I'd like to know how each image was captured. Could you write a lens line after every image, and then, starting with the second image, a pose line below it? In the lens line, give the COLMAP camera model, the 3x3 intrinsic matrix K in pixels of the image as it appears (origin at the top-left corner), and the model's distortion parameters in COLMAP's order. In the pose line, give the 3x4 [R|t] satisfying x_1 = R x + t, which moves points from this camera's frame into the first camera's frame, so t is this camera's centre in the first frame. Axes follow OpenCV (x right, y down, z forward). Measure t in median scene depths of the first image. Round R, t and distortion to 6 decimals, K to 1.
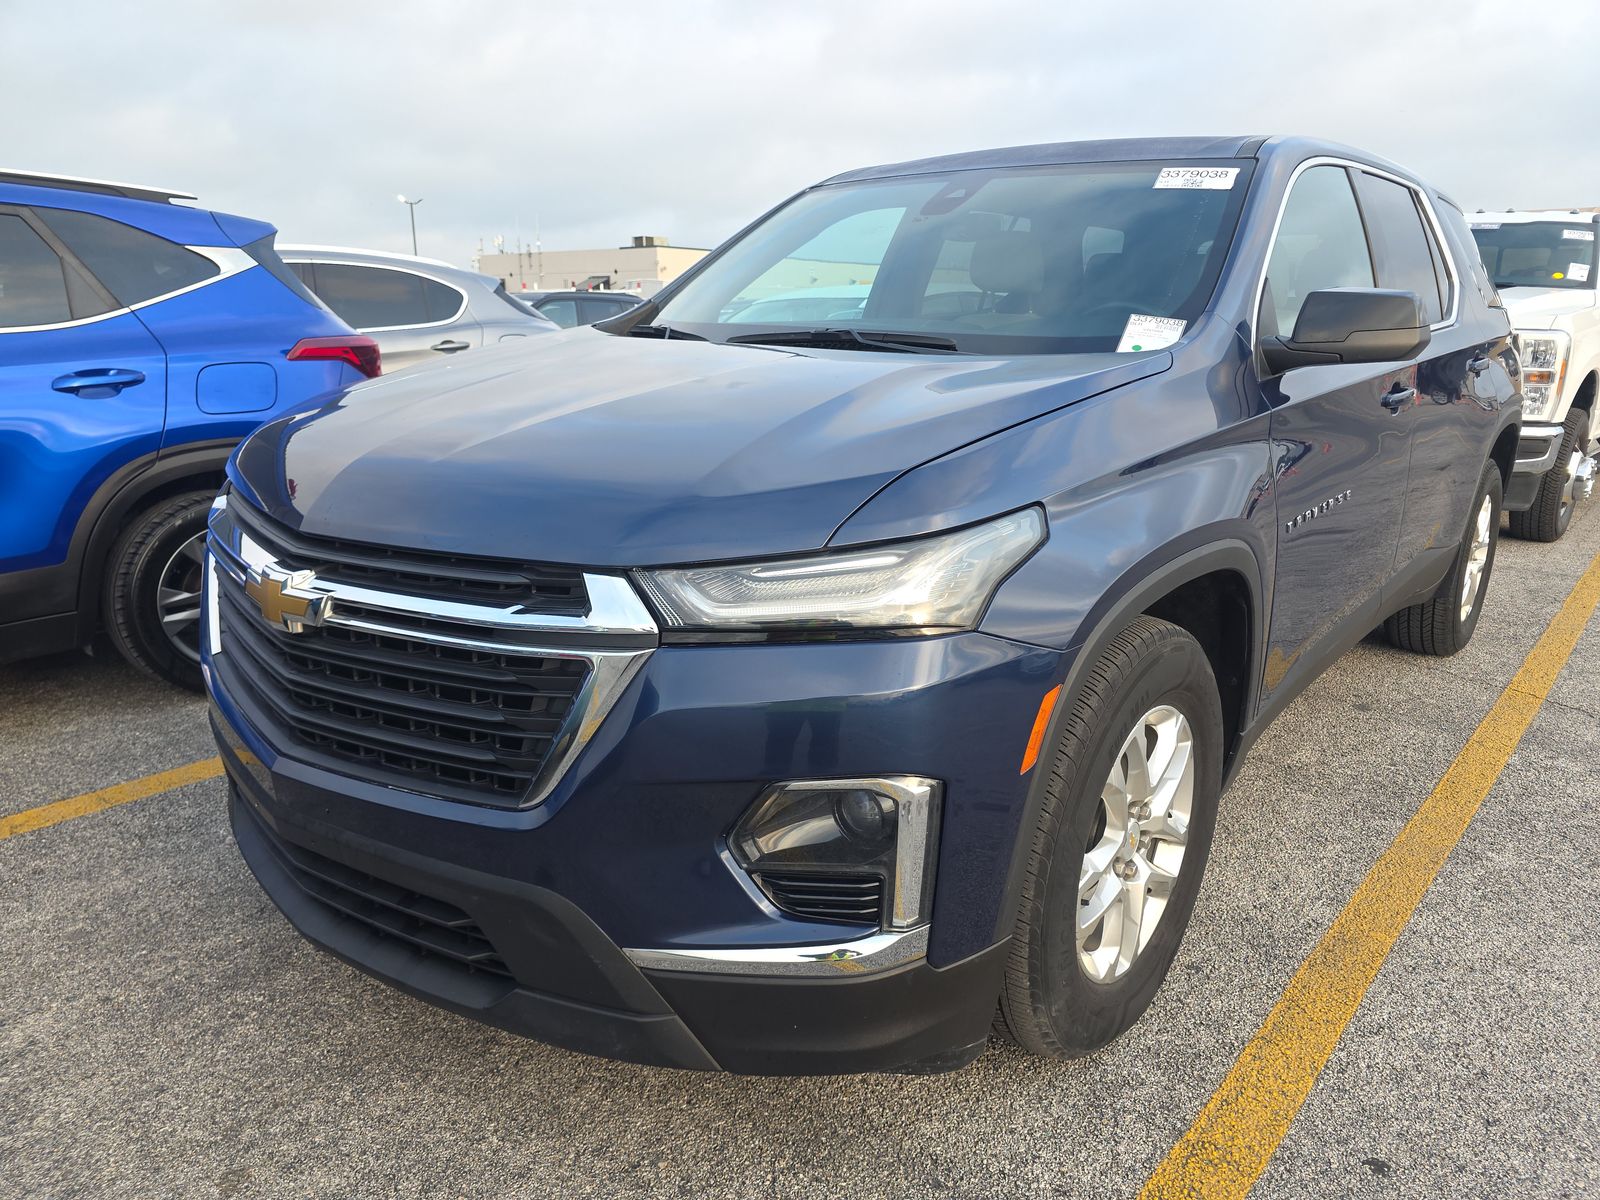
lens RADIAL K [[1071.1, 0, 800.0], [0, 1071.1, 600.0], [0, 0, 1]] dist [0.040837, -0.039343]
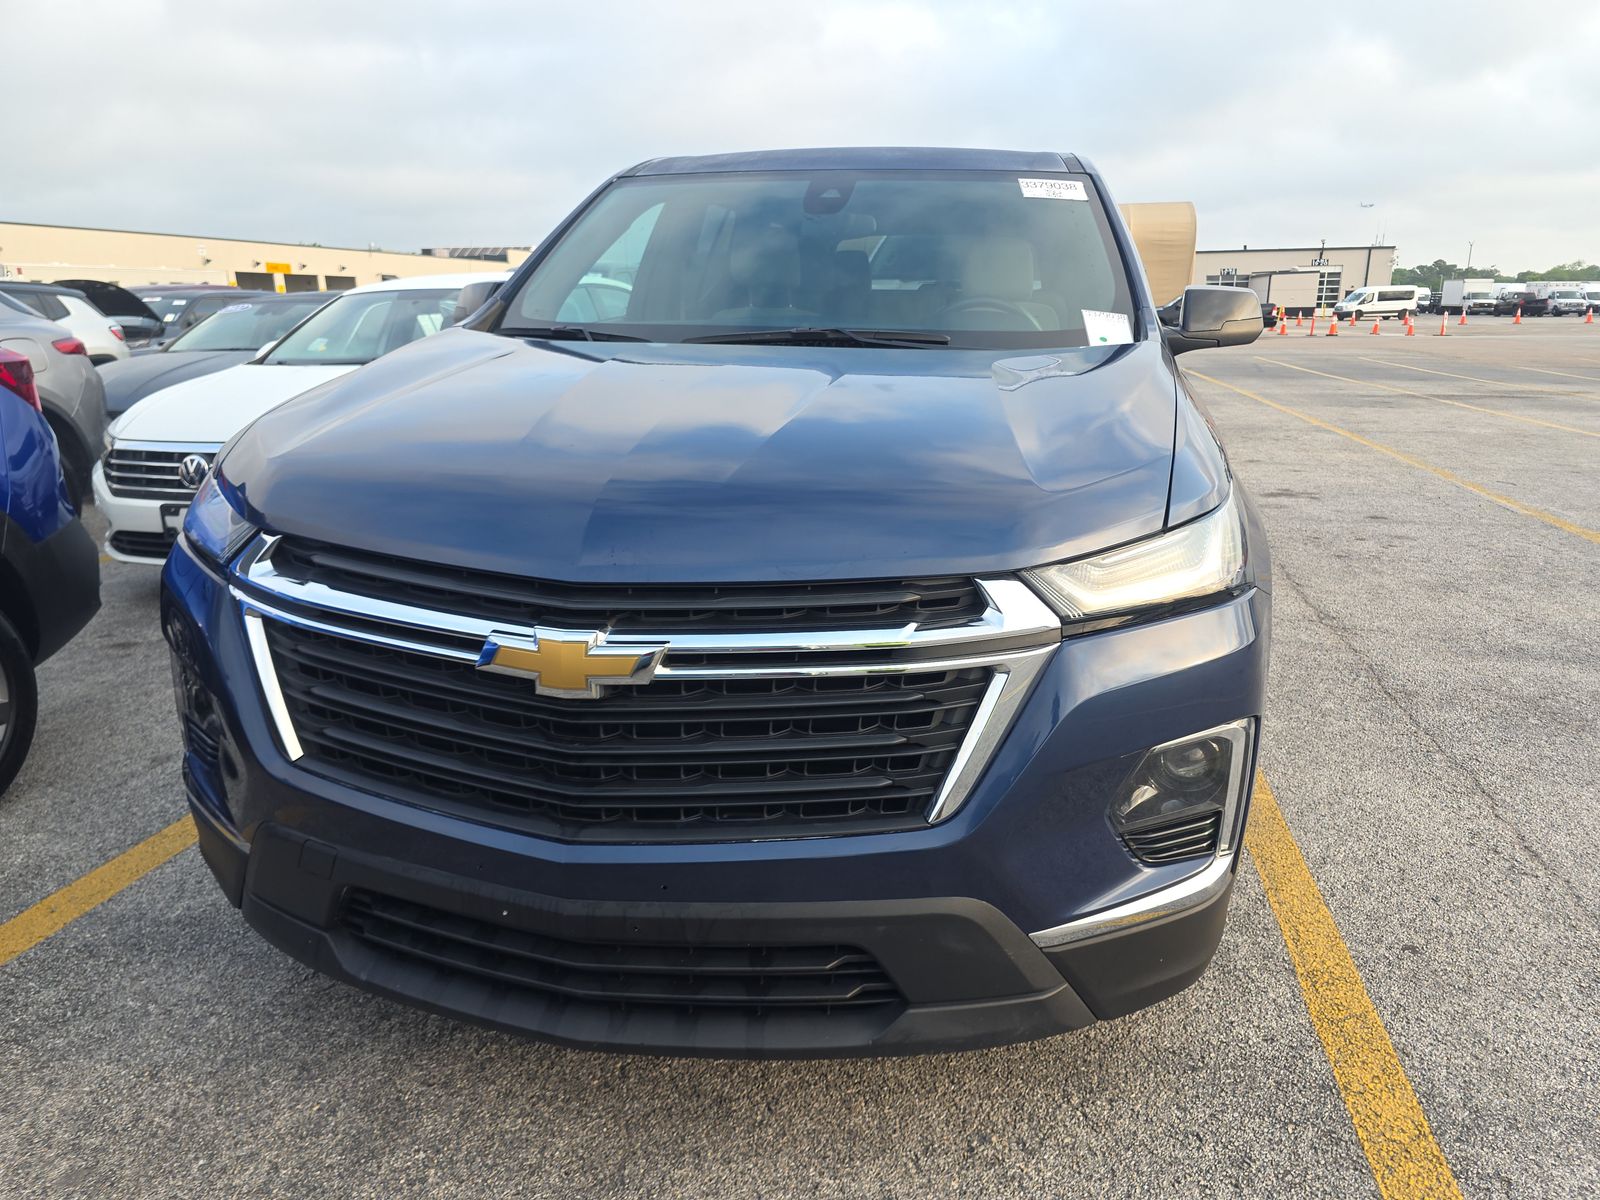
lens RADIAL K [[1084.4, 0, 799.8], [0, 1084.4, 617.7], [0, 0, 1]] dist [0.043242, -0.042027]
pose [[0.878830, -0.143969, 0.454897, -0.752603], [0.132861, 0.989523, 0.056493, -0.064951], [-0.458265, 0.010790, 0.888750, 0.151260]]
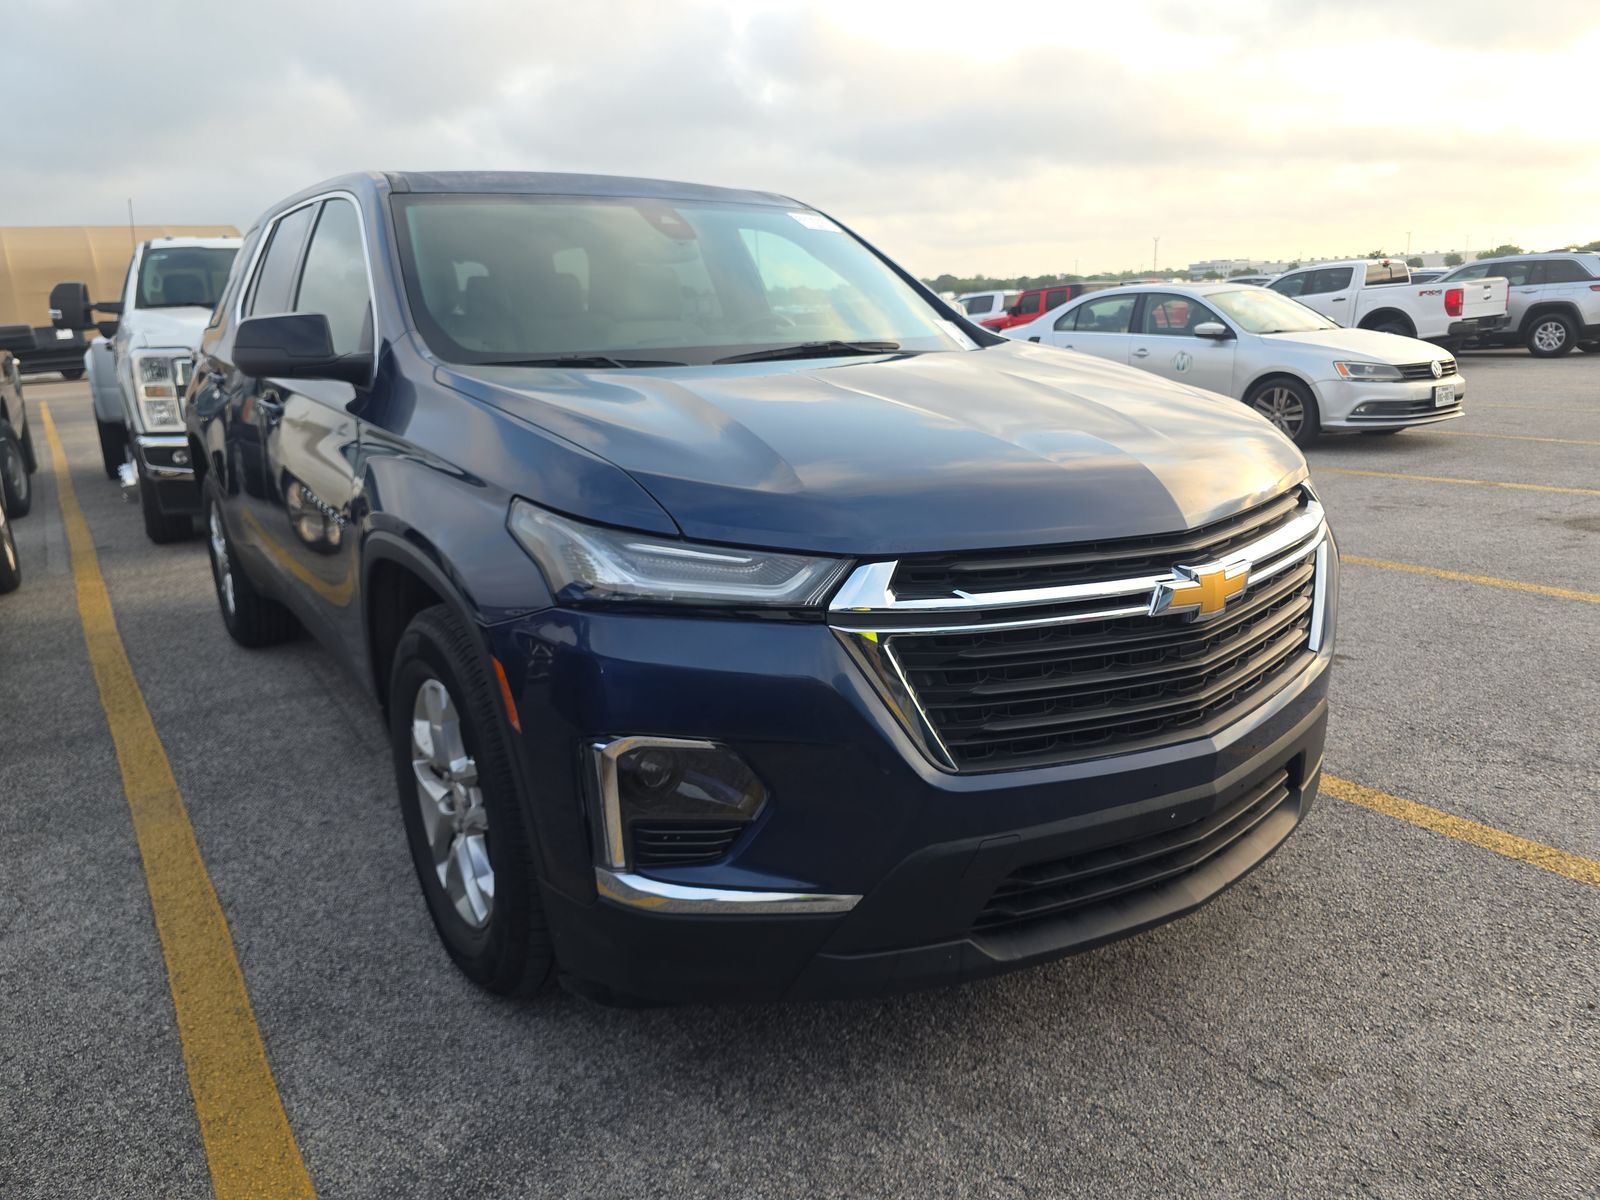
lens RADIAL K [[1084.4, 0, 799.8], [0, 1084.4, 617.7], [0, 0, 1]] dist [0.043242, -0.042027]
pose [[0.270355, -0.282192, 0.920476, -1.699310], [0.297597, 0.933752, 0.198855, -0.330980], [-0.915611, 0.220169, 0.336424, 1.071100]]
